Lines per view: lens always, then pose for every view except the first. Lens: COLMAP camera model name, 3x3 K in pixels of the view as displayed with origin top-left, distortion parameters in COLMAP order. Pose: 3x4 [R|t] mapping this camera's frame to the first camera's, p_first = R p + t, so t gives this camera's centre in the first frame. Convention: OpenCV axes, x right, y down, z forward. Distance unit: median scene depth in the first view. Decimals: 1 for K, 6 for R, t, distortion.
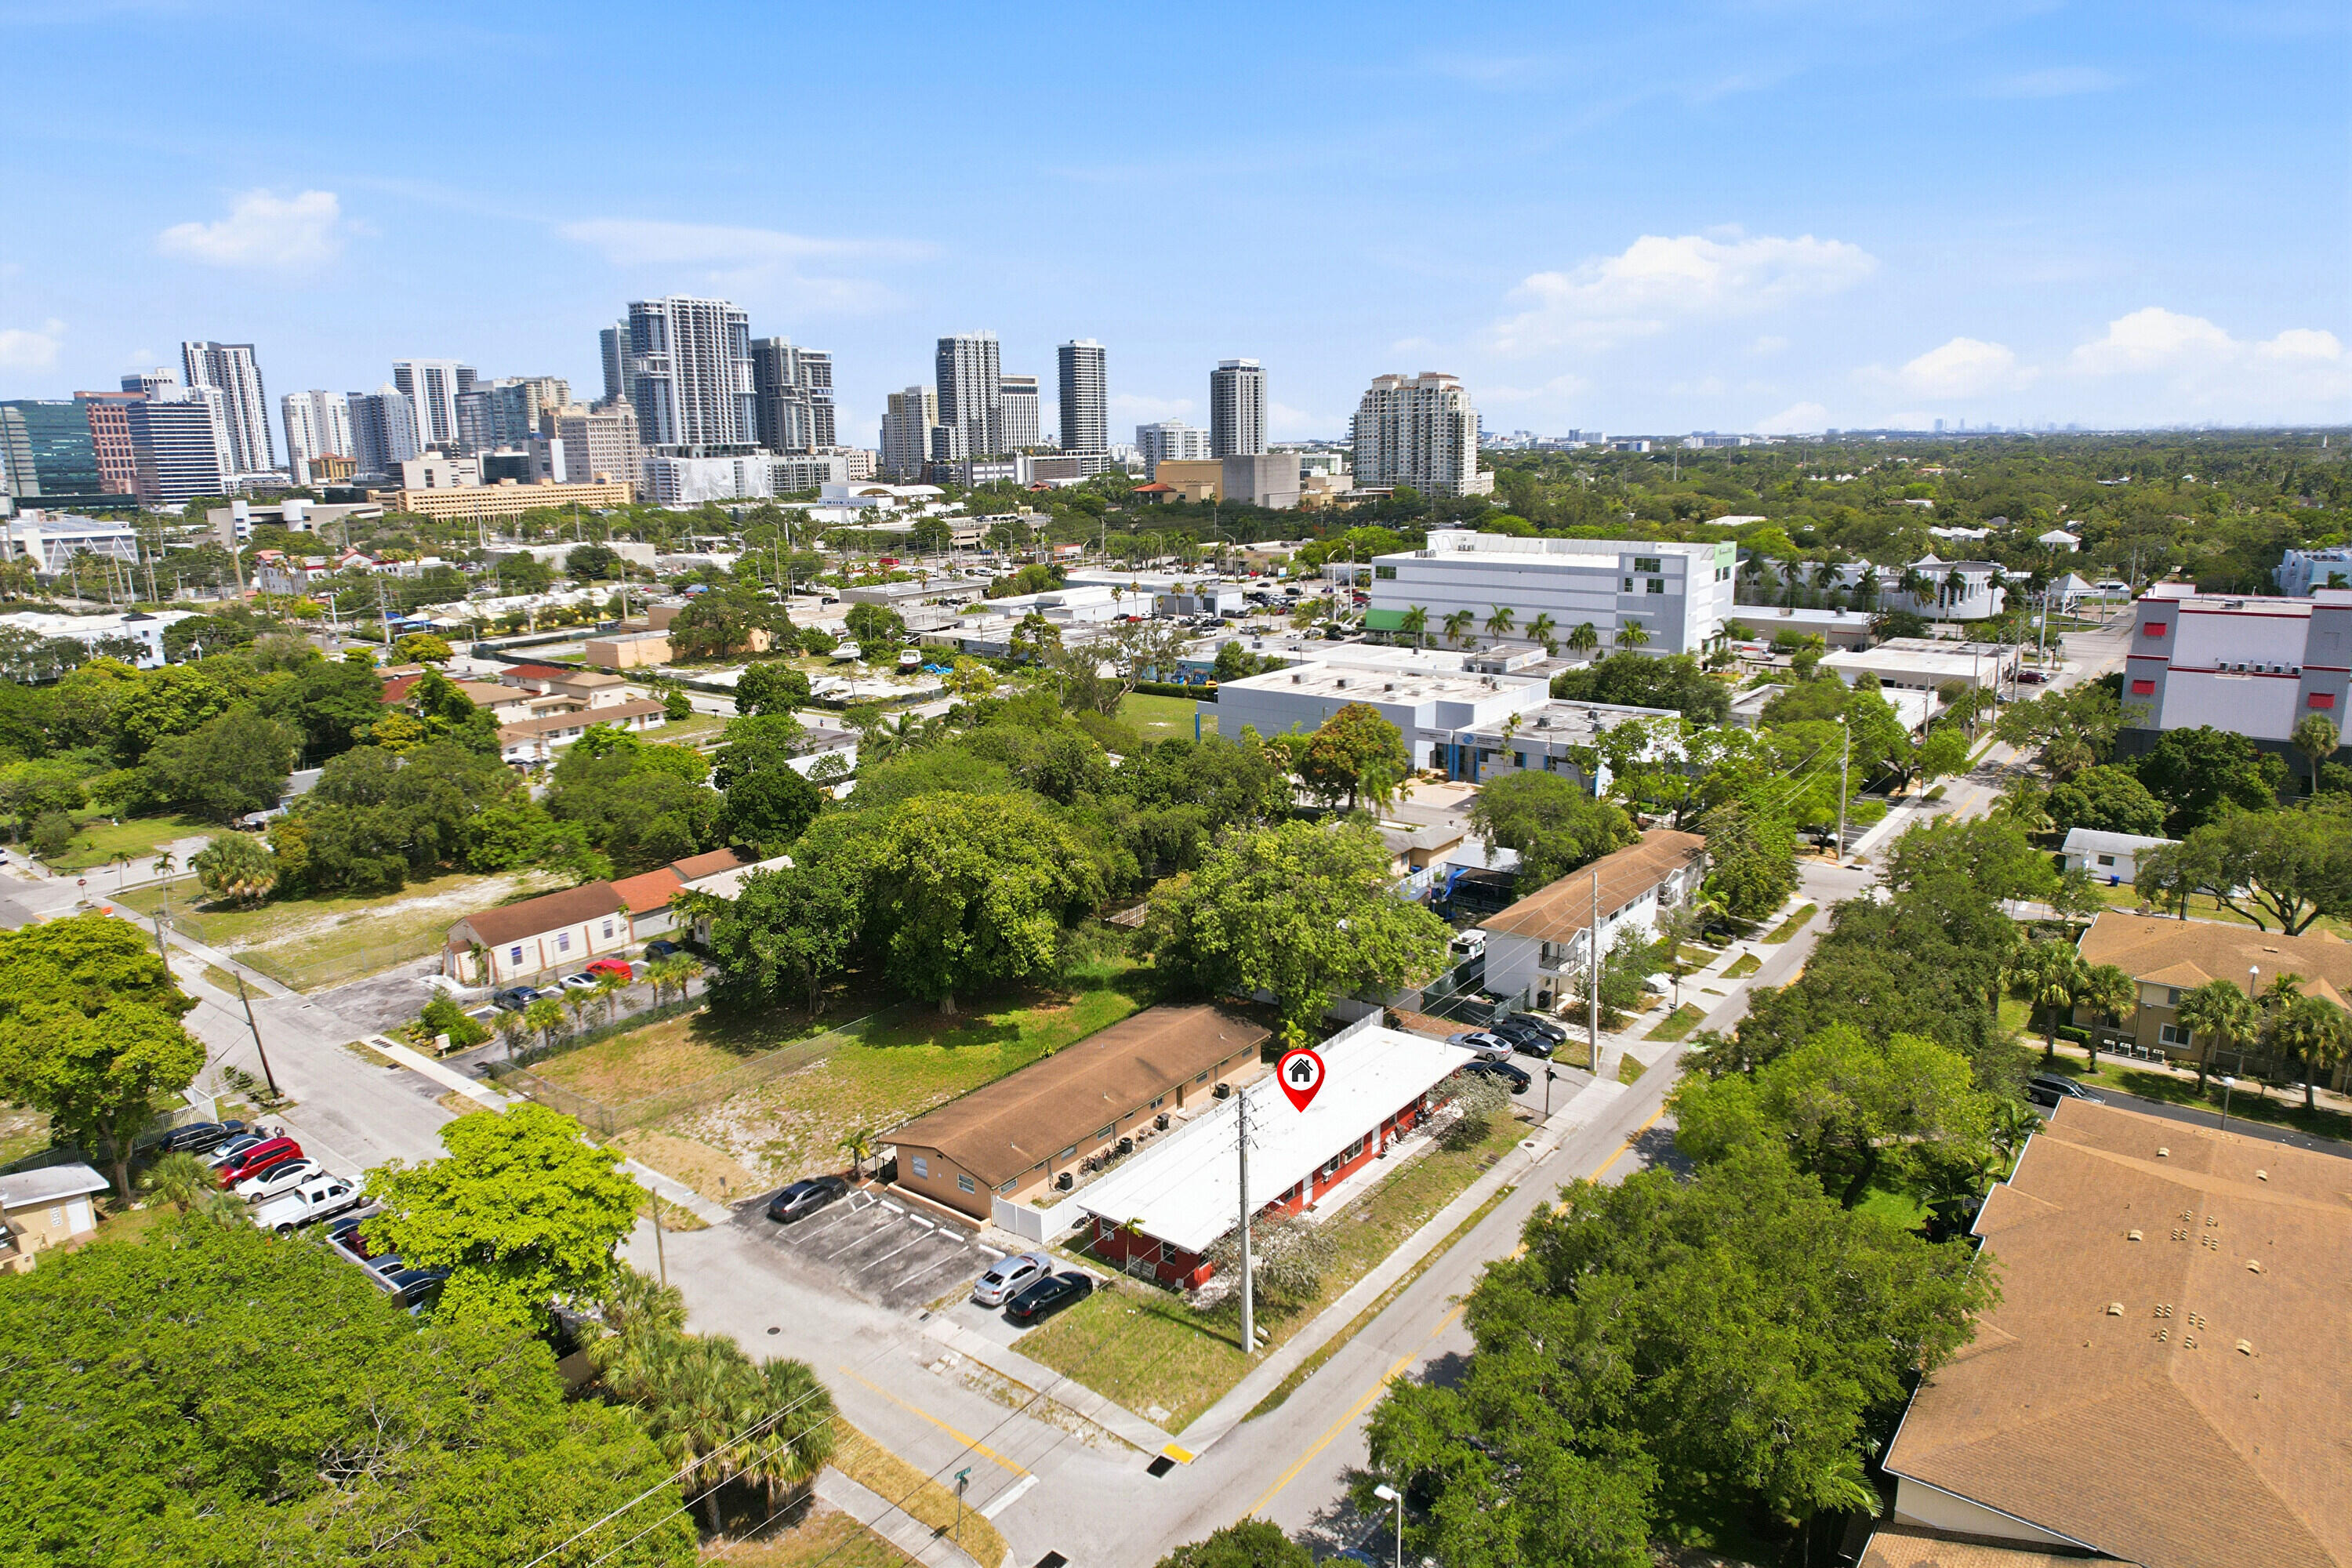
lens RADIAL K [[1497.0, 0, 1182.7], [0, 1497.0, 792.7], [0, 0, 1]] dist [-0.065550, 0.059554]
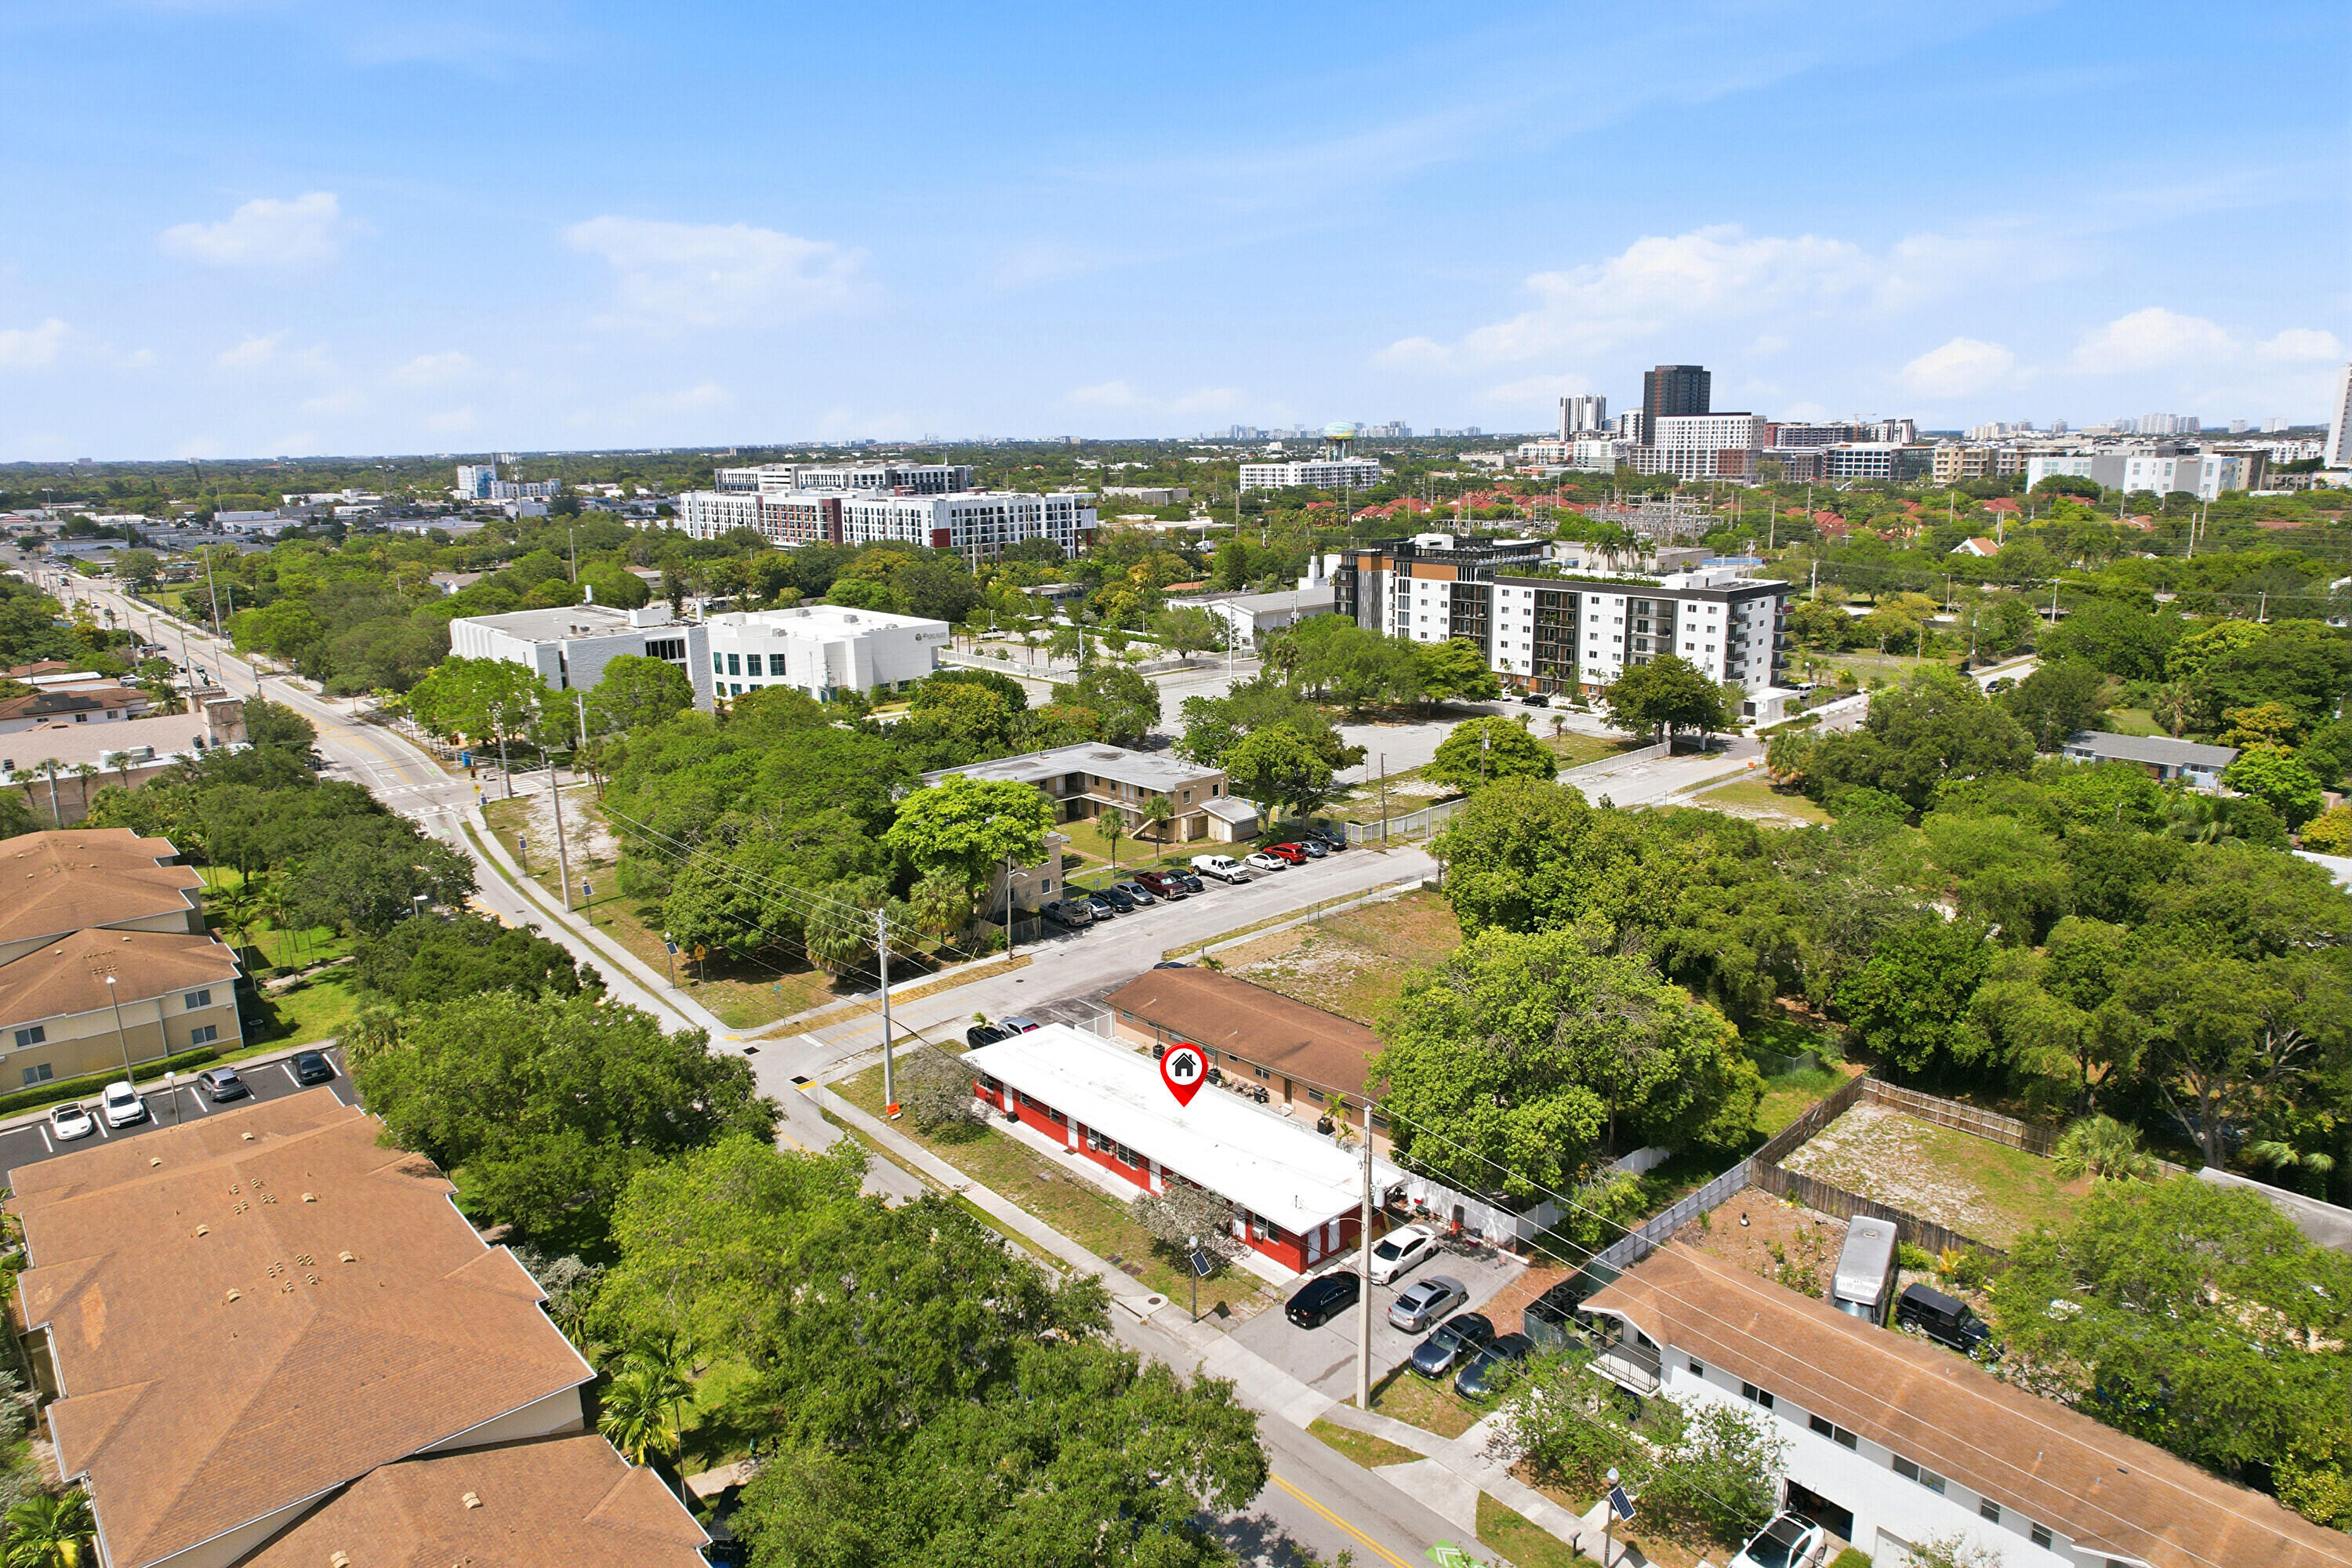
lens RADIAL K [[1497.0, 0, 1176.8], [0, 1497.0, 788.2], [0, 0, 1]] dist [-0.065550, 0.059554]
pose [[-0.181717, 0.247991, -0.951567, 0.357631], [-0.208754, 0.935893, 0.283771, -0.097679], [0.960937, 0.250209, -0.118299, 0.400081]]
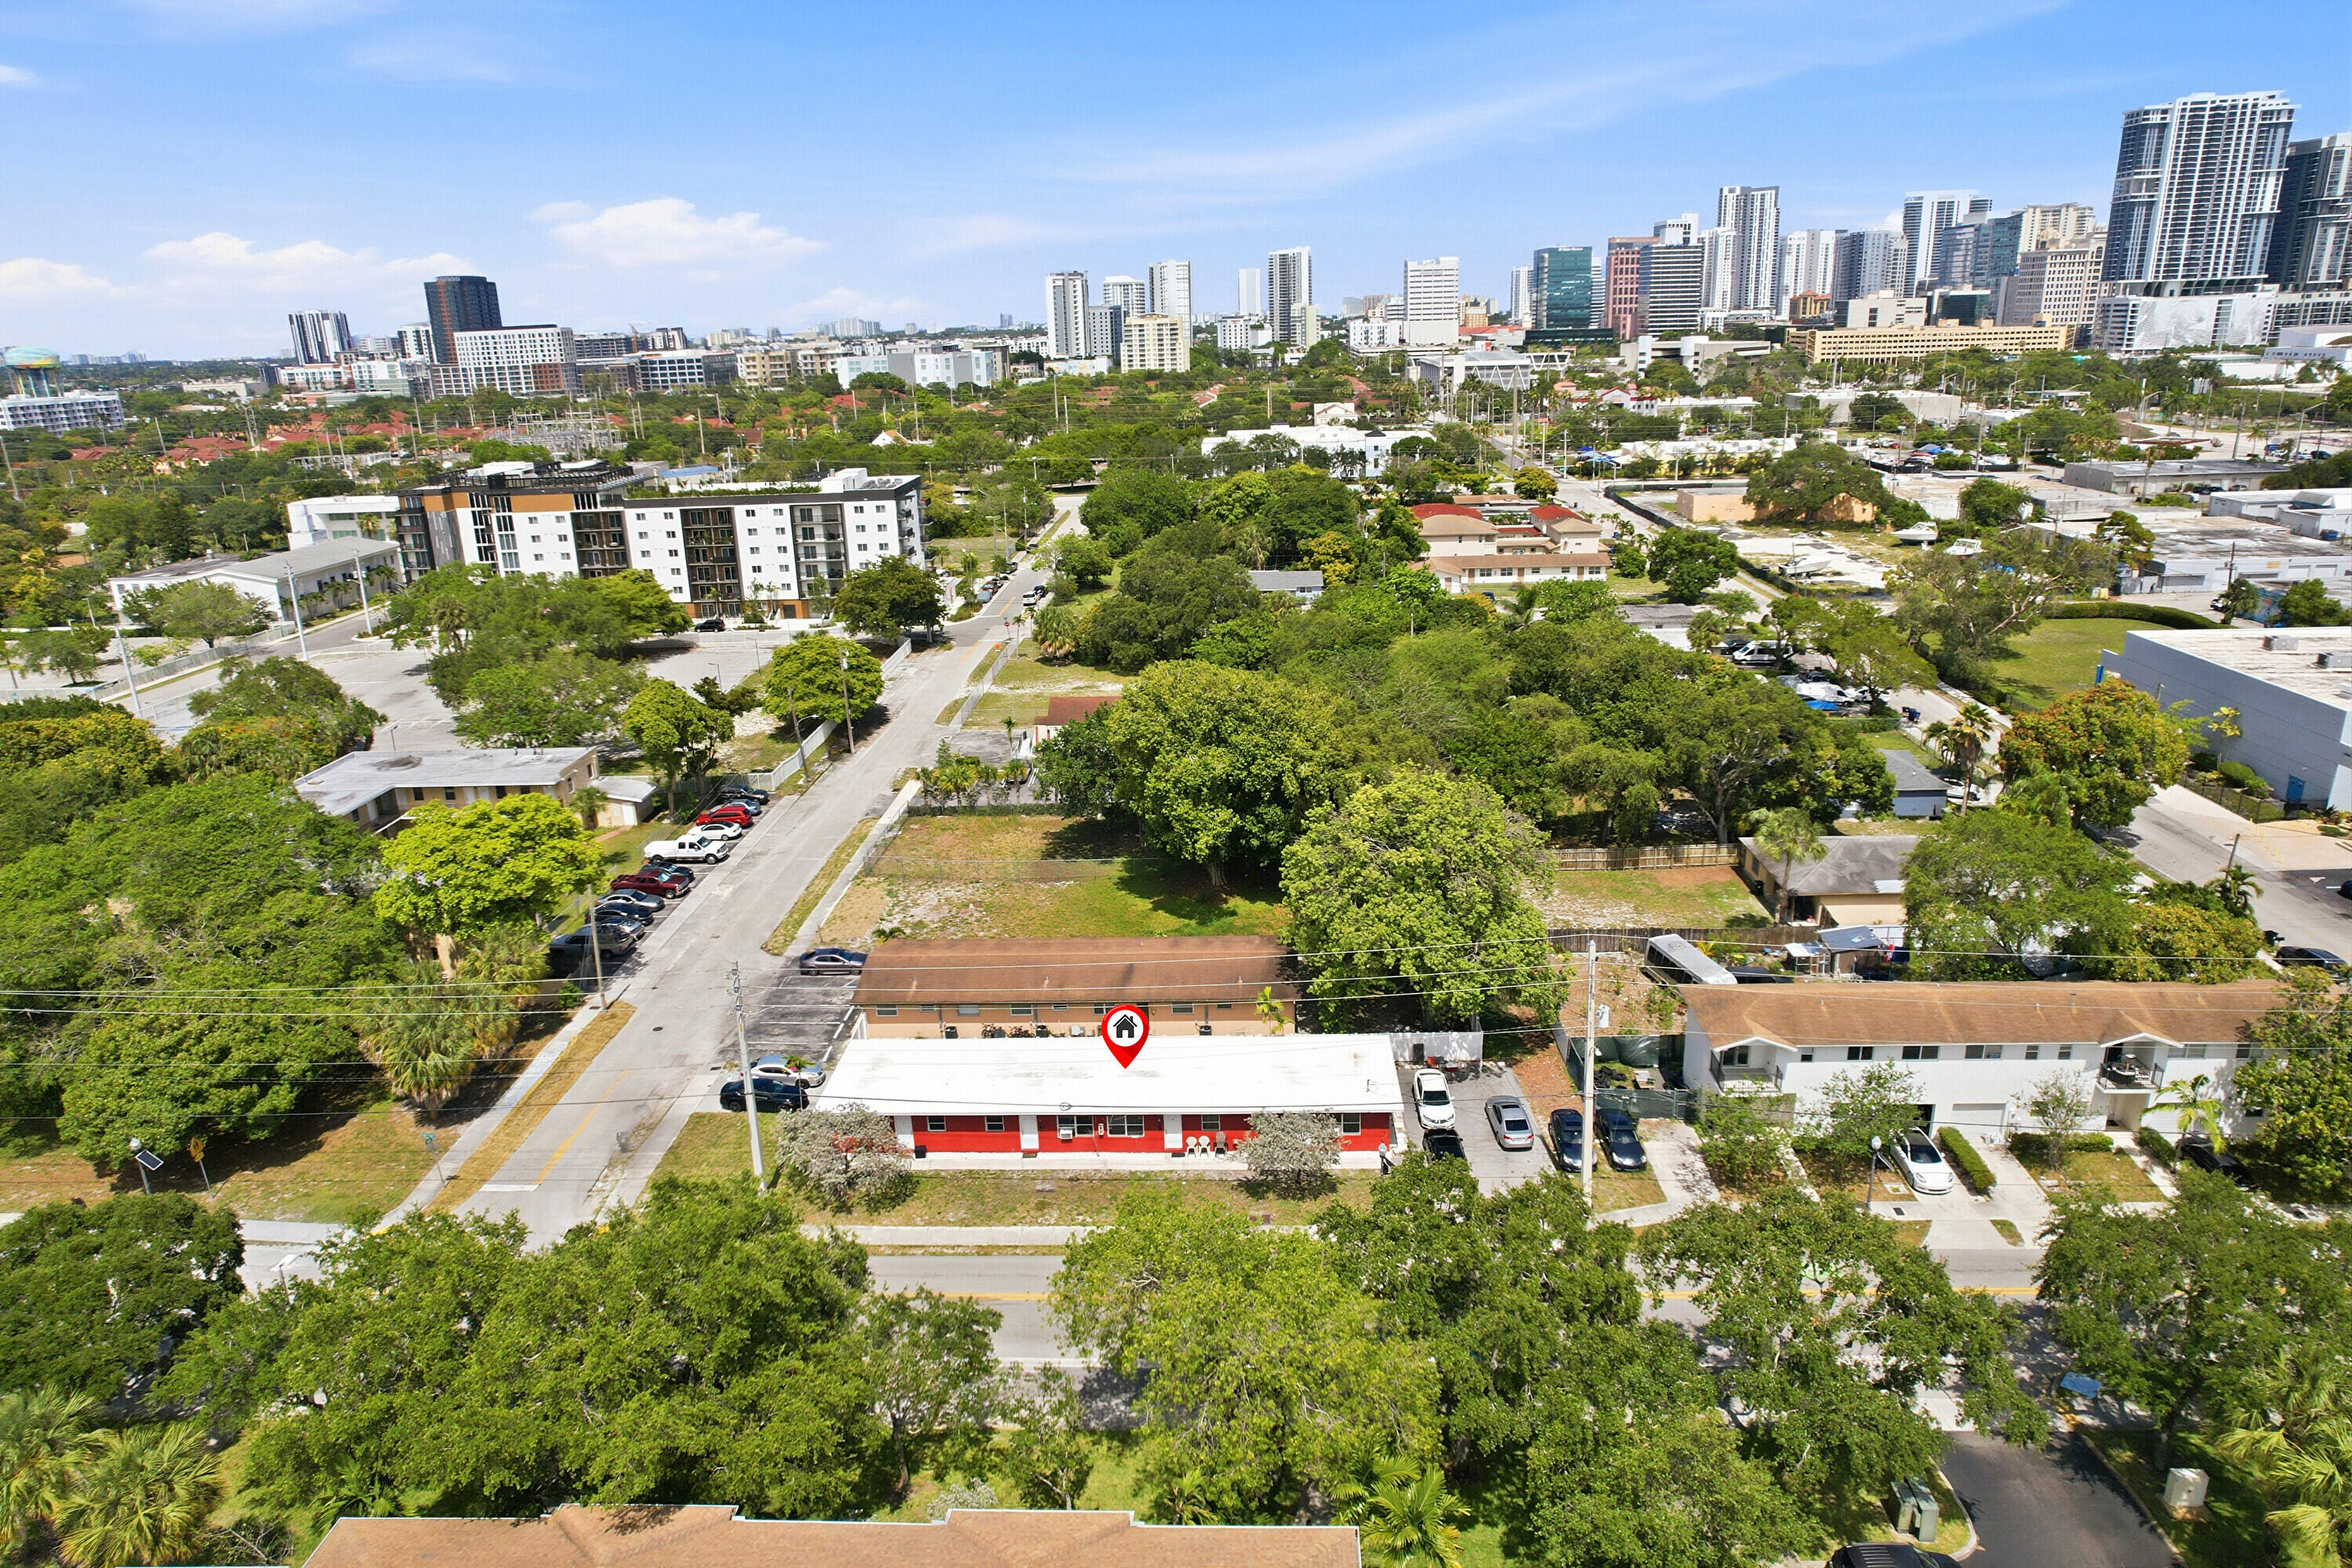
lens RADIAL K [[1497.0, 0, 1178.1], [0, 1497.0, 783.9], [0, 0, 1]] dist [-0.065550, 0.059554]
pose [[0.576015, 0.245674, -0.779648, 0.283988], [-0.168164, 0.968982, 0.181094, -0.044856], [0.799955, 0.026796, 0.599461, 0.181196]]
